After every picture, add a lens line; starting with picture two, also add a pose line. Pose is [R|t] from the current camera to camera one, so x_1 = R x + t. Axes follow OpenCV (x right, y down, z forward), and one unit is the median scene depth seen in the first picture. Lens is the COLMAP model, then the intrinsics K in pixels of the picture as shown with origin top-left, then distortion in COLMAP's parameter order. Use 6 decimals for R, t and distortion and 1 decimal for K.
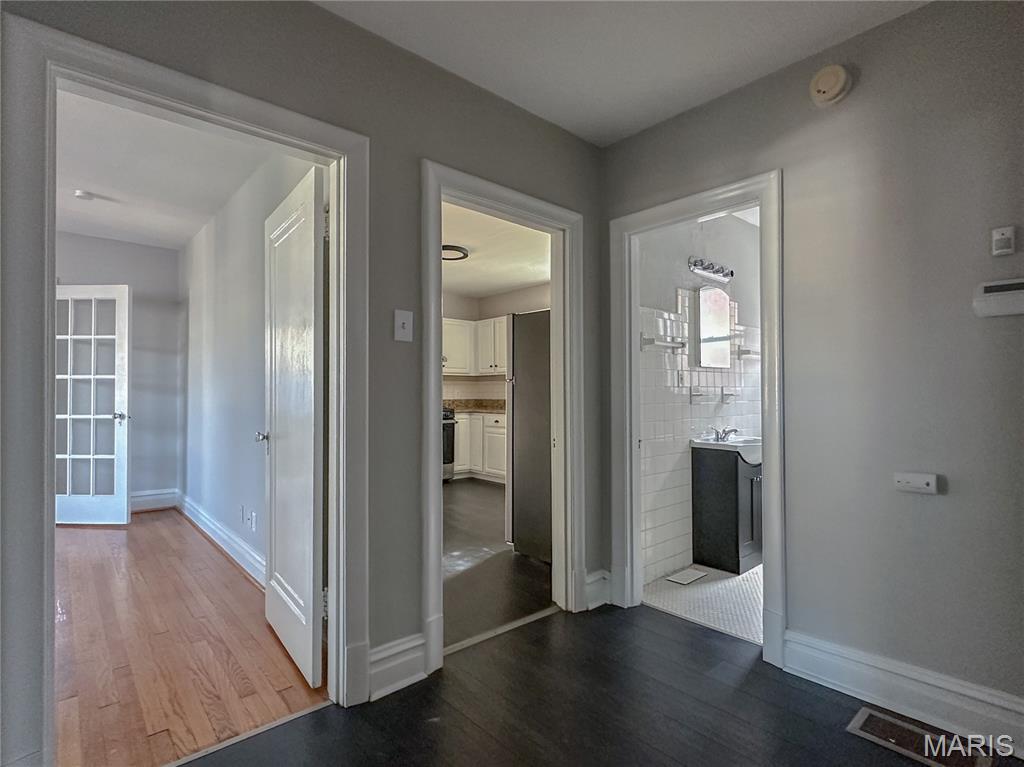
lens RADIAL K [[519.7, 0, 512.0], [0, 519.7, 383.5], [0, 0, 1]] dist [0.002020, 0.000373]
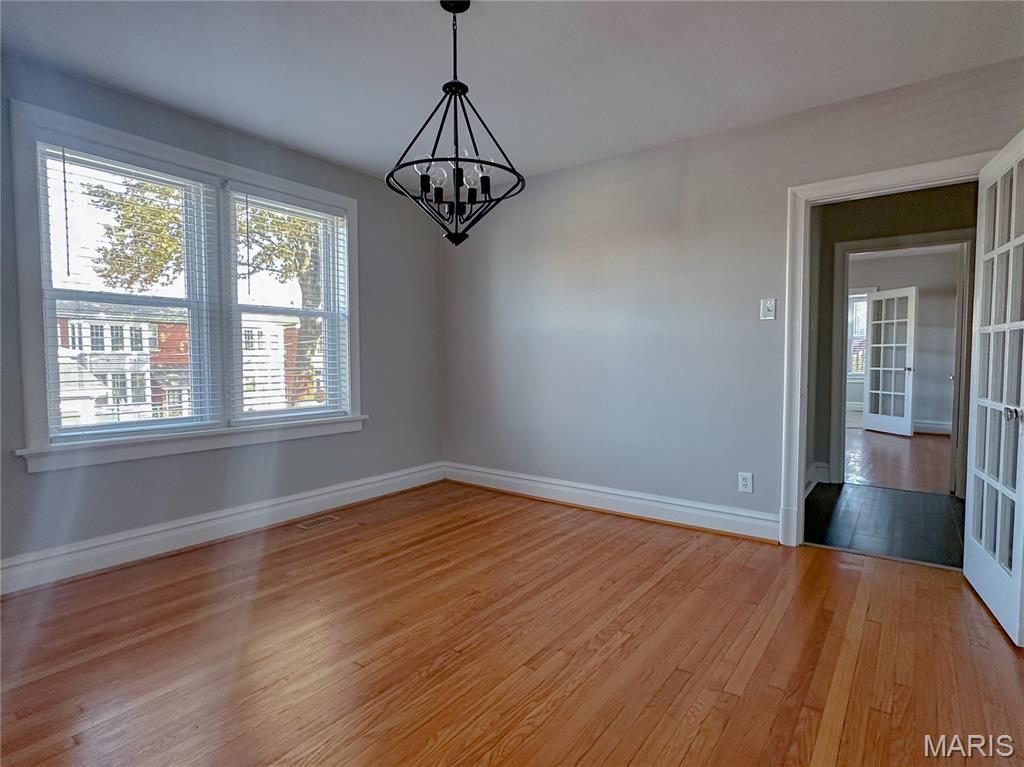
lens RADIAL K [[537.9, 0, 512.0], [0, 537.9, 383.5], [0, 0, 1]] dist [0.001367, 0.000346]
pose [[0.208306, 0.053021, -0.976625, 0.610366], [0.013953, 0.998267, 0.057172, -0.004910], [0.977964, -0.025536, 0.207205, -0.536807]]
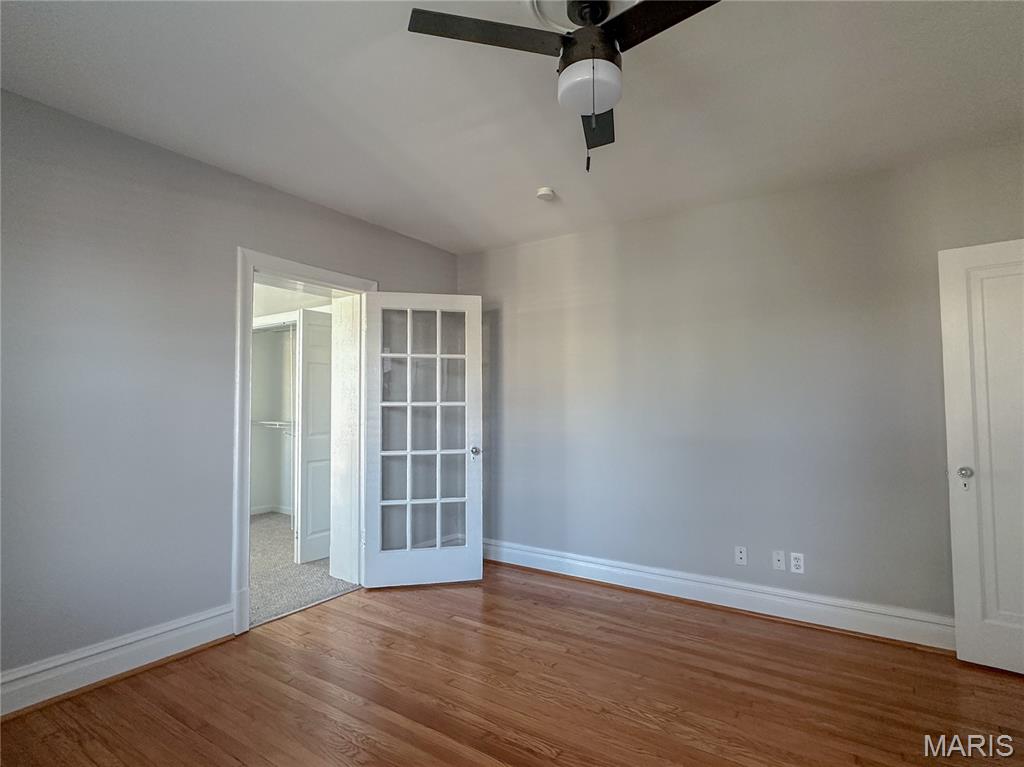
lens RADIAL K [[537.9, 0, 512.0], [0, 537.9, 383.5], [0, 0, 1]] dist [0.001367, 0.000346]
pose [[0.964485, 0.003193, 0.264120, -0.915278], [0.005334, 0.999487, -0.031564, -0.017924], [-0.264085, 0.031852, 0.963973, 0.140677]]
